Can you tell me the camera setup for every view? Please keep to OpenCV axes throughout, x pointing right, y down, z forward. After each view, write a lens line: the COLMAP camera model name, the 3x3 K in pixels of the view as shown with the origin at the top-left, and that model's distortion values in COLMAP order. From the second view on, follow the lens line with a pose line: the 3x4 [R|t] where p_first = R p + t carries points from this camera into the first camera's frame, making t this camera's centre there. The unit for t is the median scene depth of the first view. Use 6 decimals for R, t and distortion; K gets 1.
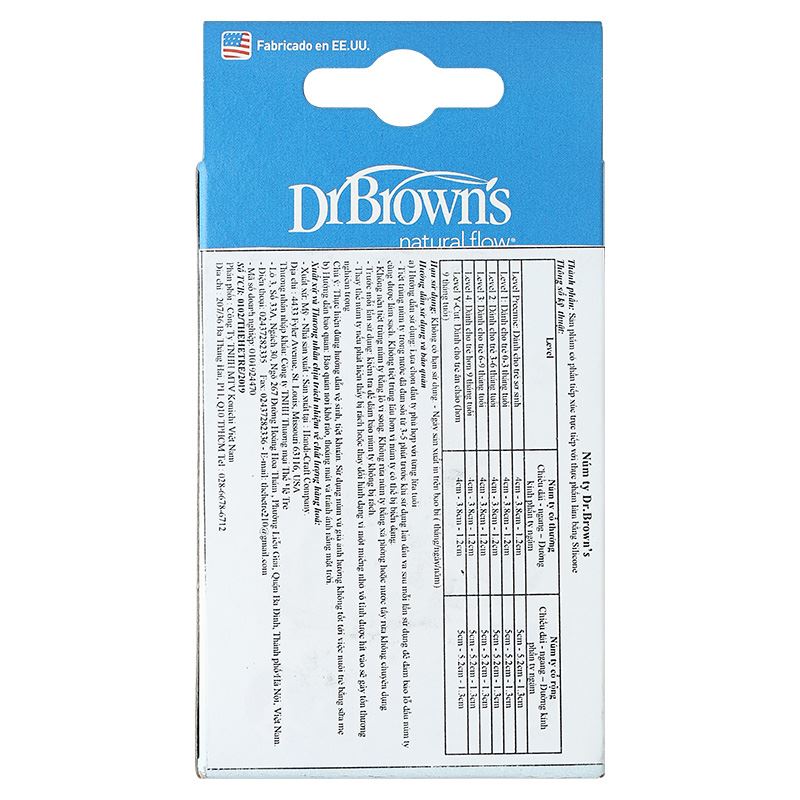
lens RADIAL K [[3701.1, 0, 398.4], [0, 3701.1, 400.5], [0, 0, 1]] dist [0.082818, 0.000000]
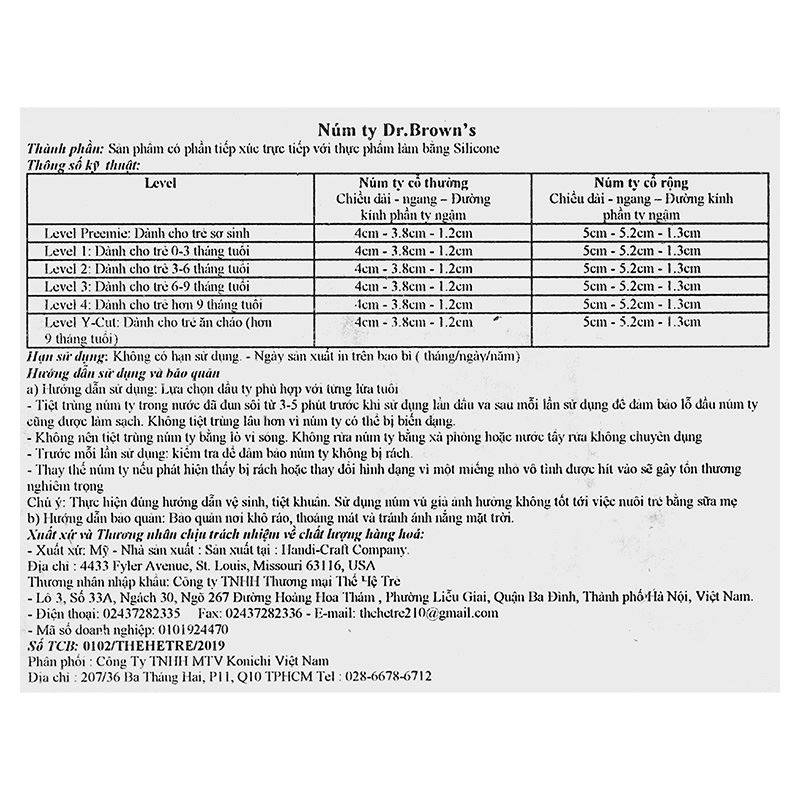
lens RADIAL K [[3701.1, 0, 400.3], [0, 3701.1, 397.9], [0, 0, 1]] dist [0.082818, 0.000000]
pose [[0.009791, -0.999346, -0.034811, 0.026018], [0.998728, 0.008051, 0.049784, -0.004047], [-0.049471, -0.035254, 0.998153, 0.334180]]
